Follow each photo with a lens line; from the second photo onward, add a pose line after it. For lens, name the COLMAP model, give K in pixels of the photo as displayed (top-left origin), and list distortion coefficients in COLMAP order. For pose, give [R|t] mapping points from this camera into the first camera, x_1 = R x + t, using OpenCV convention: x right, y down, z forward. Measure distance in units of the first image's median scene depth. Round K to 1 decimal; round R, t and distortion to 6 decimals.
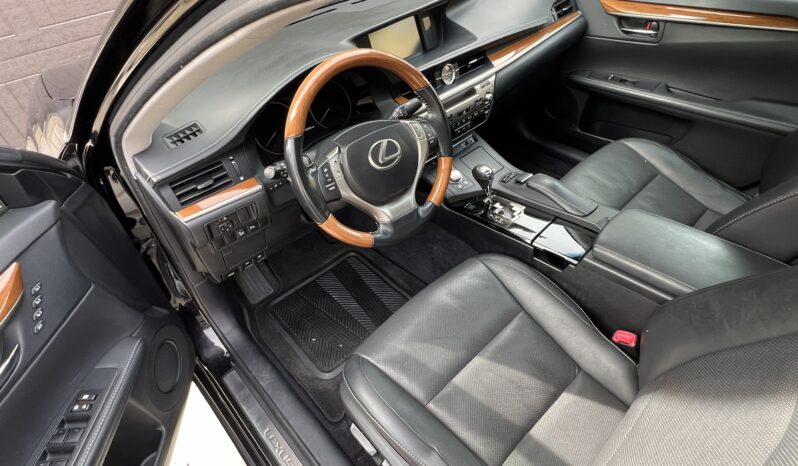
lens RADIAL K [[424.8, 0, 394.5], [0, 424.8, 237.7], [0, 0, 1]] dist [0.000679, -0.002881]
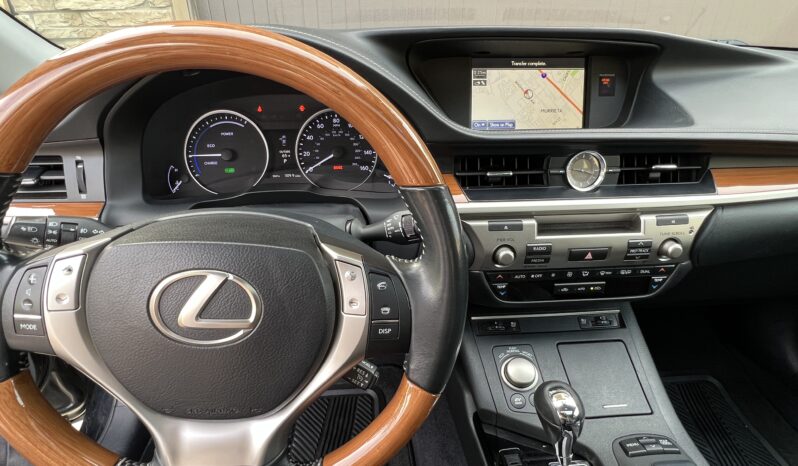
lens RADIAL K [[424.8, 0, 396.9], [0, 424.8, 242.7], [0, 0, 1]] dist [0.000679, -0.002881]
pose [[0.786455, 0.368943, -0.495349, 0.228060], [-0.461319, 0.884152, -0.073897, -0.186996], [0.410700, 0.286630, 0.865546, 0.539730]]
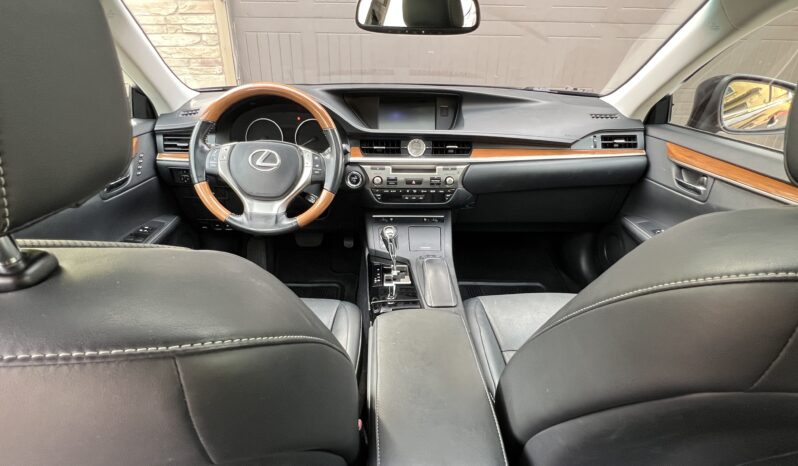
lens RADIAL K [[424.8, 0, 393.5], [0, 424.8, 238.3], [0, 0, 1]] dist [0.000679, -0.002881]
pose [[0.752759, 0.371849, -0.543215, 0.780711], [-0.494026, 0.864477, -0.092833, -0.051259], [0.435077, 0.338243, 0.834446, 0.137517]]
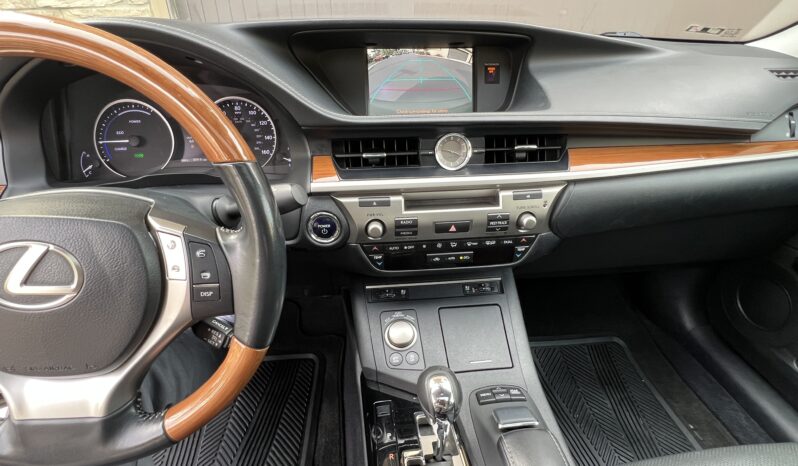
lens RADIAL K [[392.2, 0, 398.5], [0, 392.2, 237.8], [0, 0, 1]] dist [-0.003645, 0.001660]
pose [[0.800690, 0.372479, -0.469206, 0.342895], [-0.447151, 0.892809, -0.054297, -0.239501], [0.398687, 0.253281, 0.881418, 0.588217]]
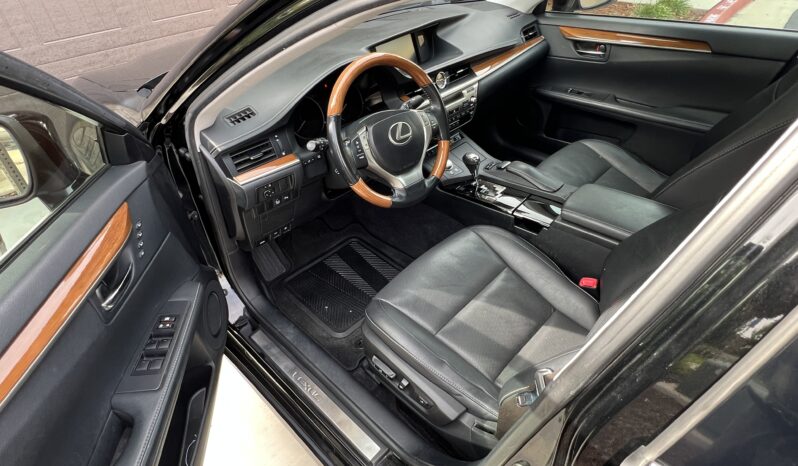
lens RADIAL K [[424.8, 0, 393.8], [0, 424.8, 237.7], [0, 0, 1]] dist [0.000679, -0.002881]
pose [[0.997529, -0.008010, 0.069797, -0.099758], [0.012246, 0.998095, -0.060471, 0.142377], [-0.069180, 0.061176, 0.995727, -0.183624]]
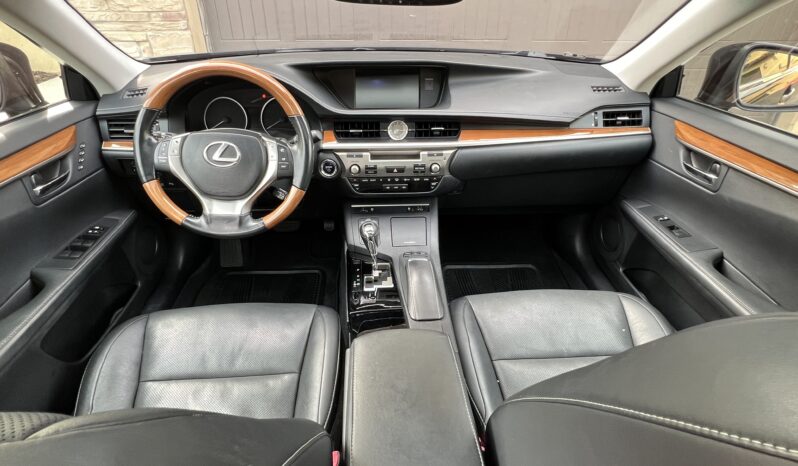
lens RADIAL K [[424.8, 0, 393.0], [0, 424.8, 239.4], [0, 0, 1]] dist [0.000679, -0.002881]
pose [[0.773086, 0.413161, -0.481286, 0.705264], [-0.475313, 0.879778, -0.008244, -0.152984], [0.420019, 0.235135, 0.876525, 0.200390]]
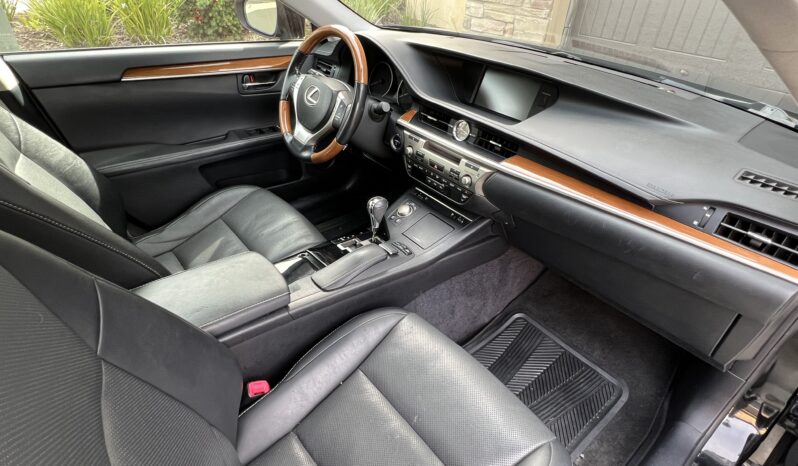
lens RADIAL K [[424.8, 0, 397.2], [0, 424.8, 231.6], [0, 0, 1]] dist [0.000679, -0.002881]
pose [[-0.058935, 0.621787, -0.780966, 1.020394], [-0.699911, 0.532087, 0.476454, -0.624419], [0.711795, 0.574686, 0.403836, 0.661840]]
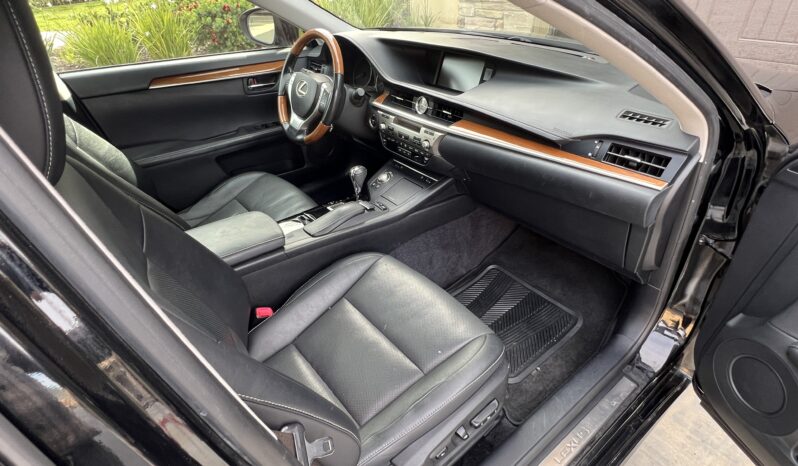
lens RADIAL K [[424.8, 0, 398.0], [0, 424.8, 230.0], [0, 0, 1]] dist [0.000679, -0.002881]
pose [[-0.066330, 0.610663, -0.789108, 1.250564], [-0.640151, 0.580593, 0.503109, -0.735285], [0.765380, 0.538519, 0.352406, 0.744718]]
